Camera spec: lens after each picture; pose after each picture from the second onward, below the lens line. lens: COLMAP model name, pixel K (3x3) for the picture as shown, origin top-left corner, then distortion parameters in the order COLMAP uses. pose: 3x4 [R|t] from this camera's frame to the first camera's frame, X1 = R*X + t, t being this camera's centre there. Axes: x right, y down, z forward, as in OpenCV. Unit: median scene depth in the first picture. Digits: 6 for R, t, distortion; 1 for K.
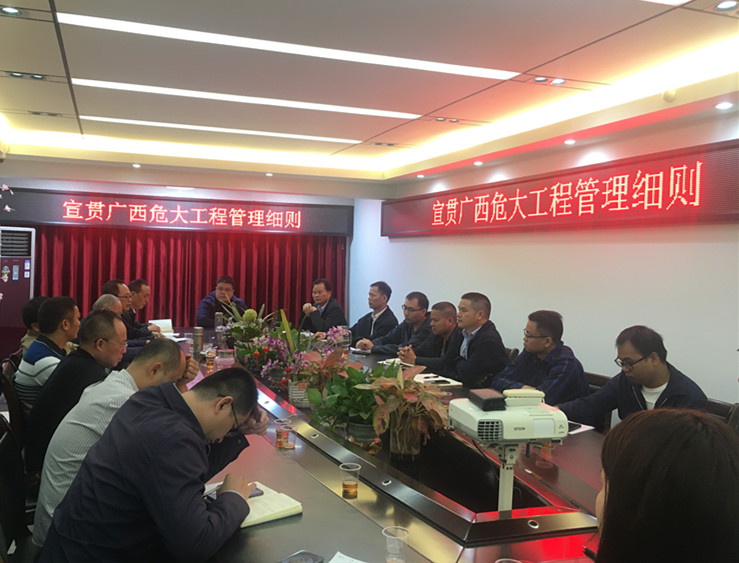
lens RADIAL K [[671.6, 0, 340.9], [0, 671.6, 259.9], [0, 0, 1]] dist [0.024312, 0.000000]
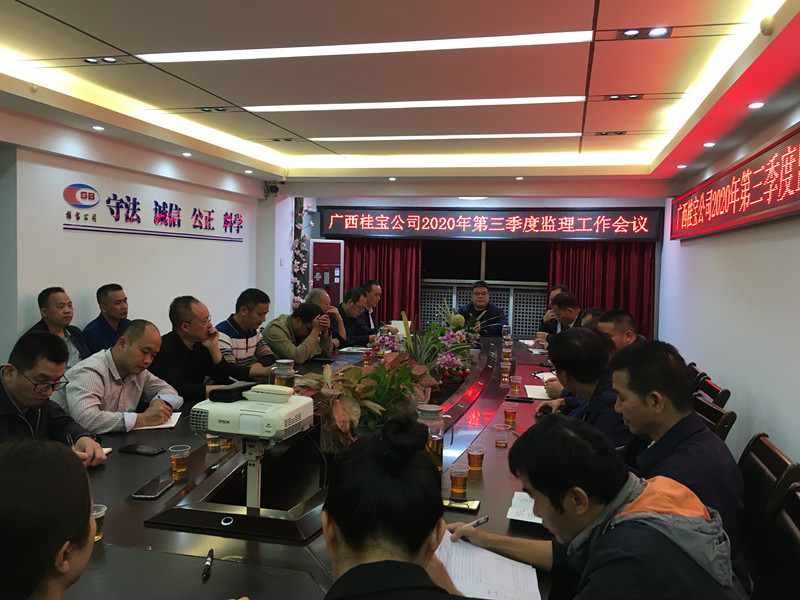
lens RADIAL K [[668.7, 0, 403.7], [0, 668.7, 300.9], [0, 0, 1]] dist [0.056557, -0.051620]
pose [[0.847423, 0.025066, -0.530327, 0.329888], [-0.003515, 0.999128, 0.041607, 0.011839], [0.530907, -0.033394, 0.846772, 0.107762]]
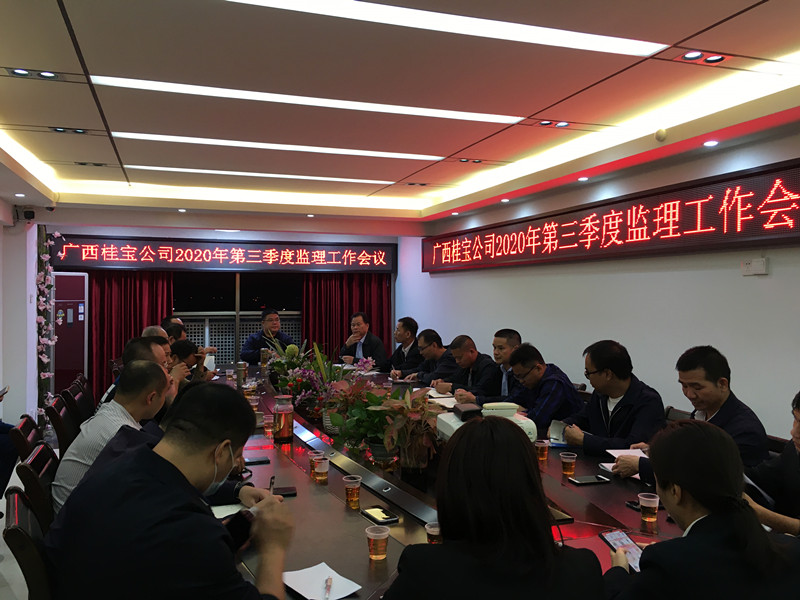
lens RADIAL K [[668.7, 0, 398.1], [0, 668.7, 298.1], [0, 0, 1]] dist [0.056557, -0.051620]
pose [[0.999665, -0.025272, -0.005521, 0.038929], [0.025284, 0.999678, 0.002016, 0.002833], [0.005469, -0.002155, 0.999983, -0.049316]]
